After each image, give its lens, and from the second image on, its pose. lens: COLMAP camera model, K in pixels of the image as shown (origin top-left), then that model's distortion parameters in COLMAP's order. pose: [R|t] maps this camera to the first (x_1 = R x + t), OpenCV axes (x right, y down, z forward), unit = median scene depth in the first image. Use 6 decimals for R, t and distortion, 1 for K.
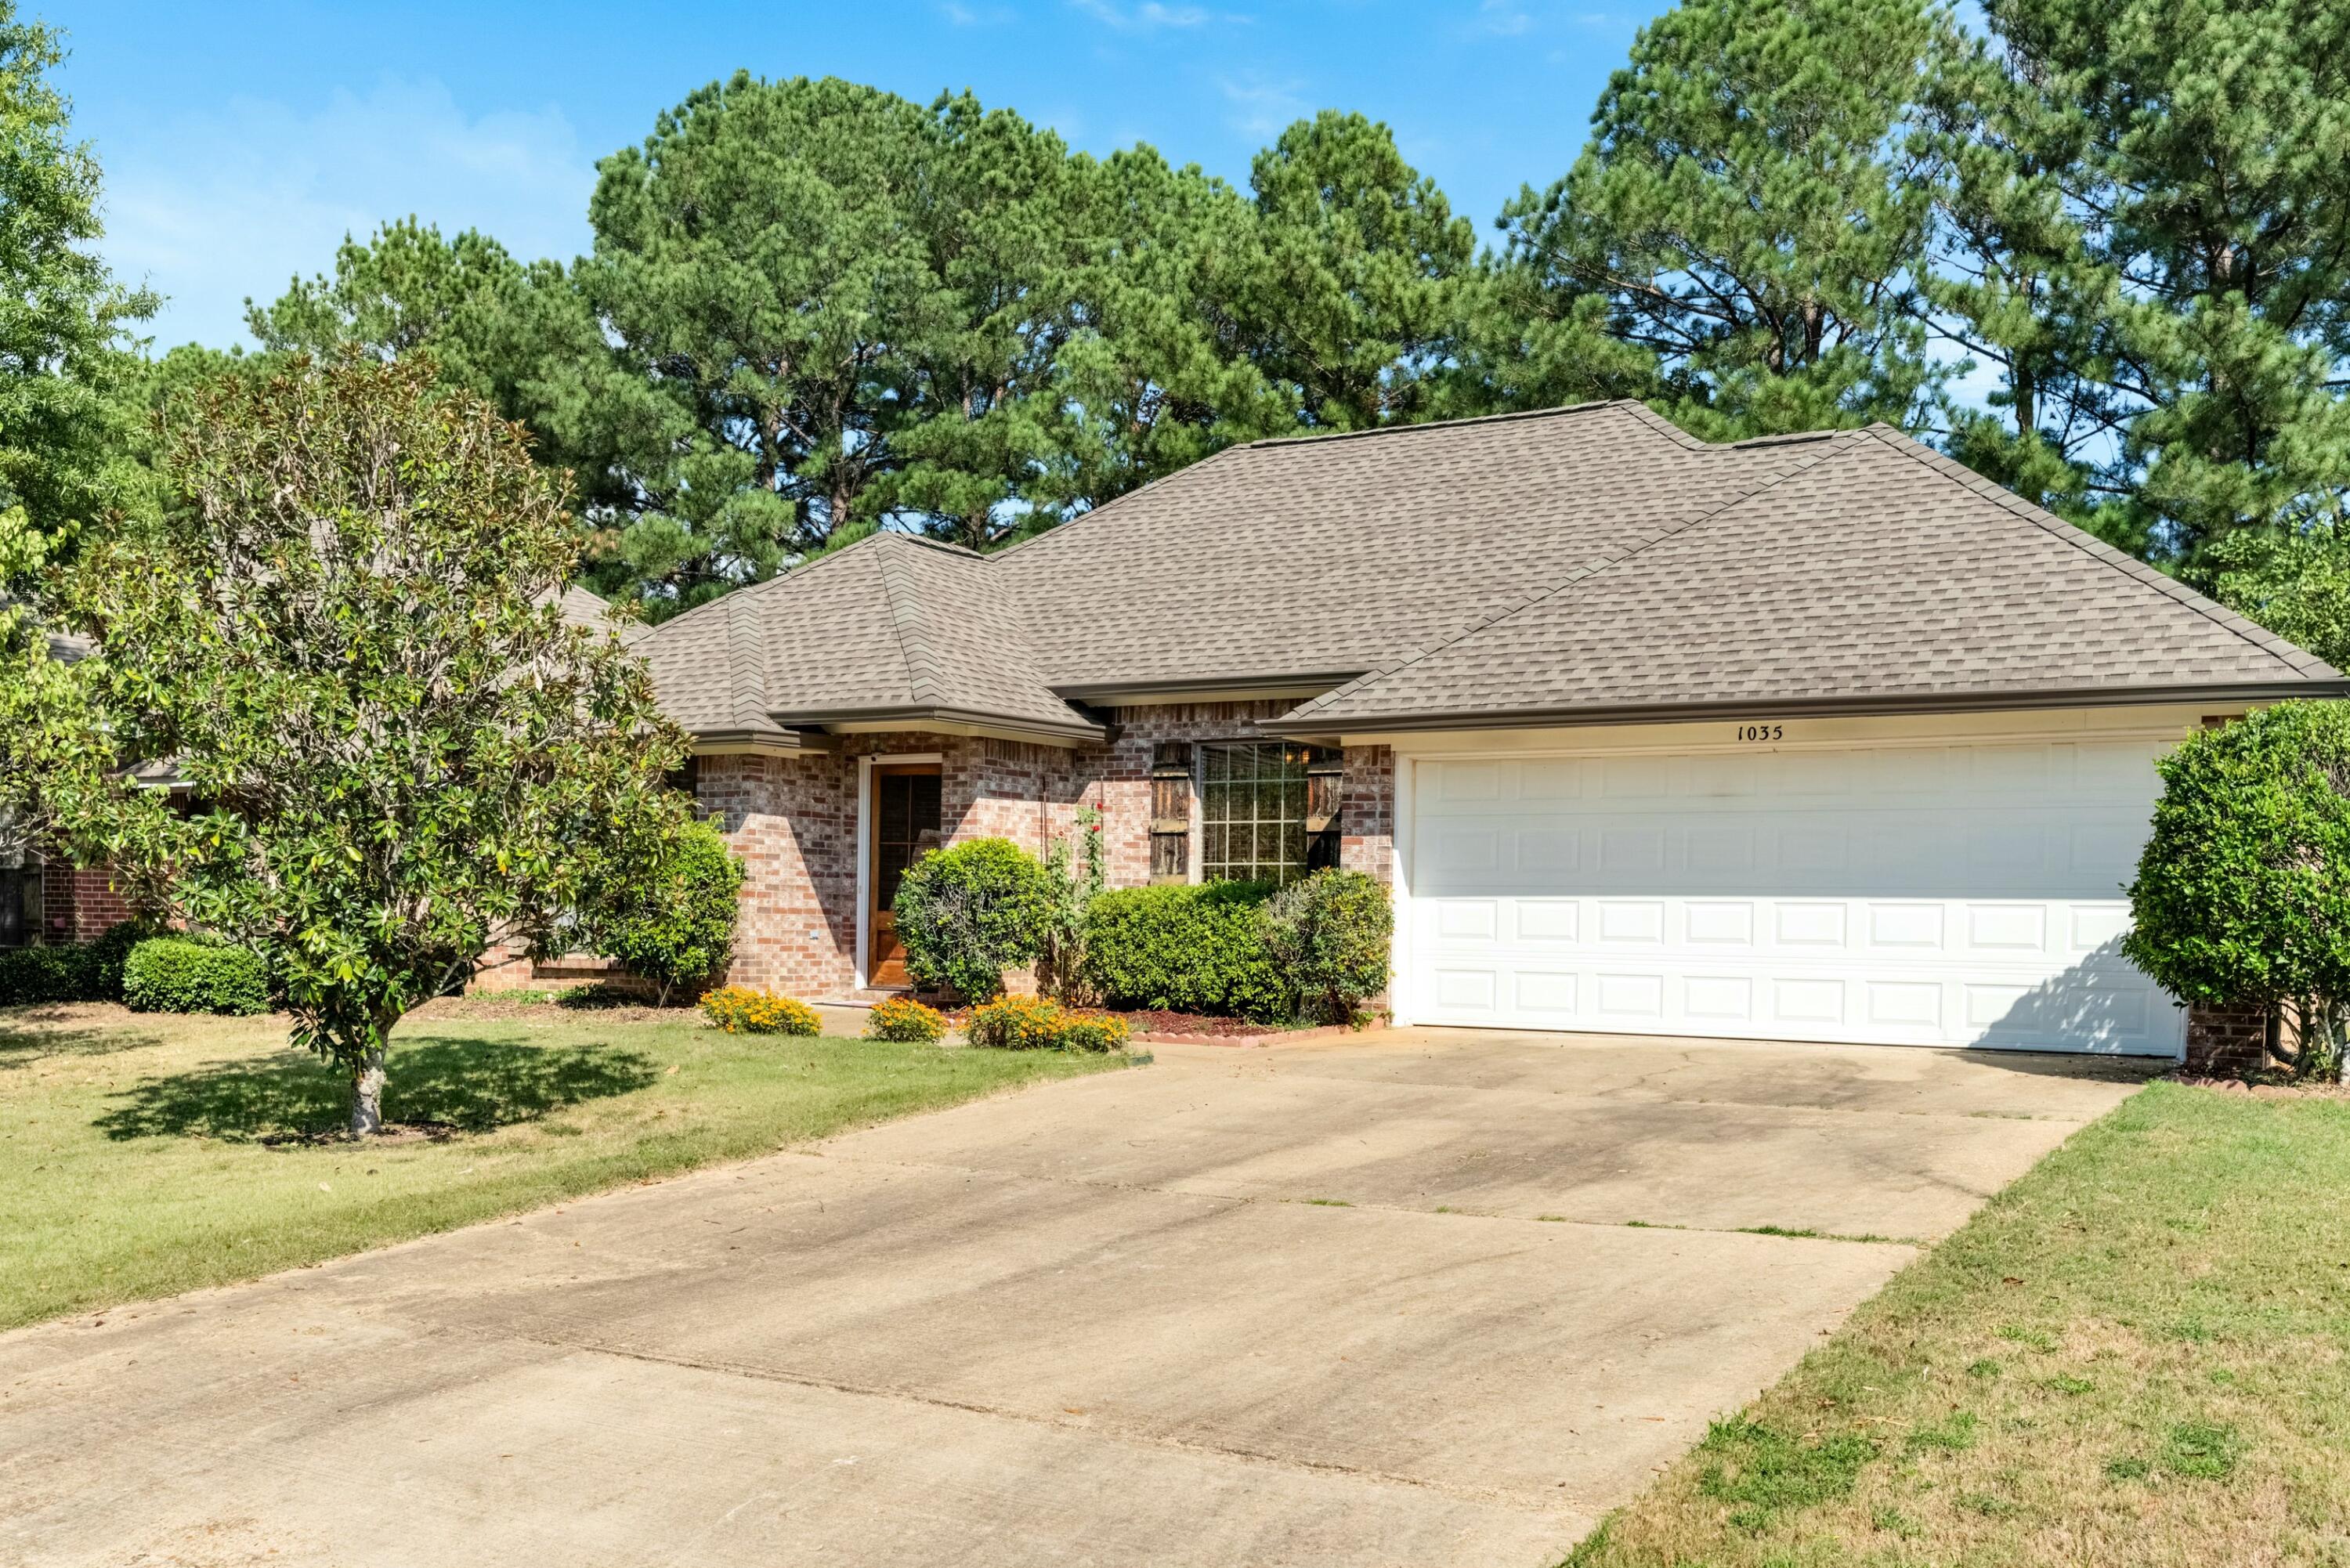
lens RADIAL K [[2062.4, 0, 1181.3], [0, 2062.4, 883.3], [0, 0, 1]] dist [0.003946, -0.114795]
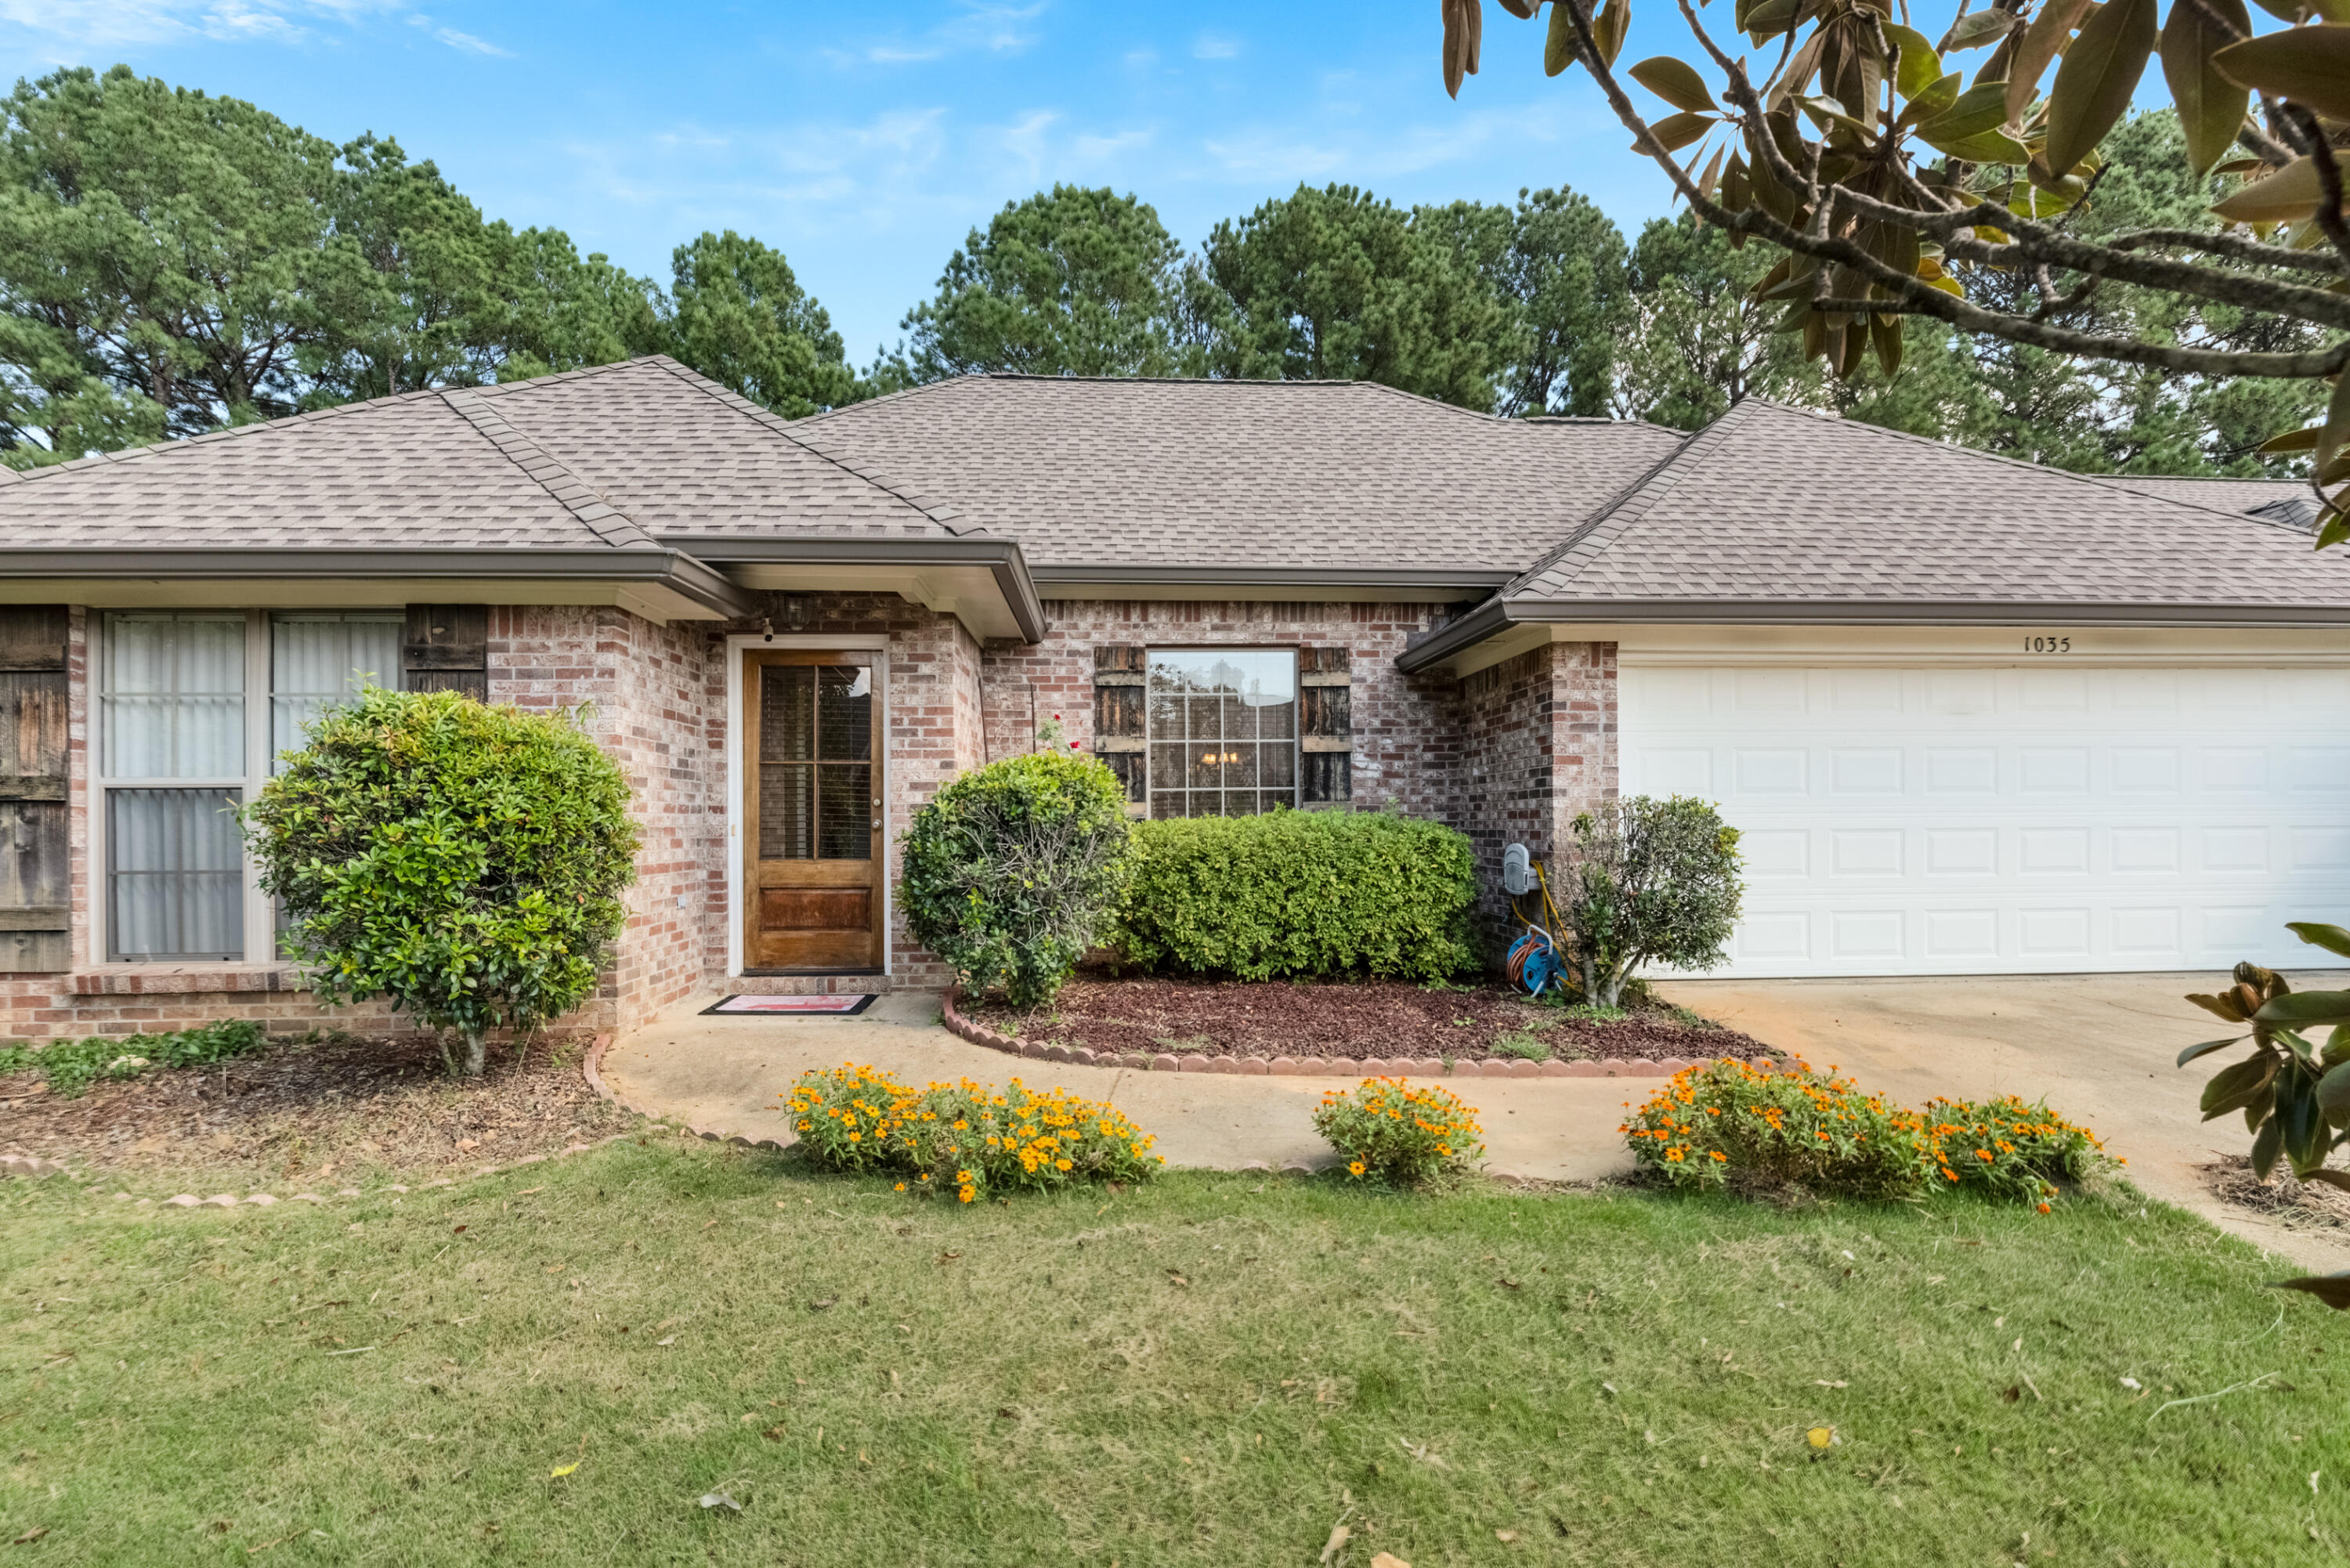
lens RADIAL K [[1094.2, 0, 1175.7], [0, 1094.2, 792.6], [0, 0, 1]] dist [-0.005856, -0.000390]
pose [[0.824348, -0.007396, 0.566036, -0.239794], [0.009974, 0.999949, -0.001460, -0.007440], [-0.565996, 0.006849, 0.824379, 0.621096]]
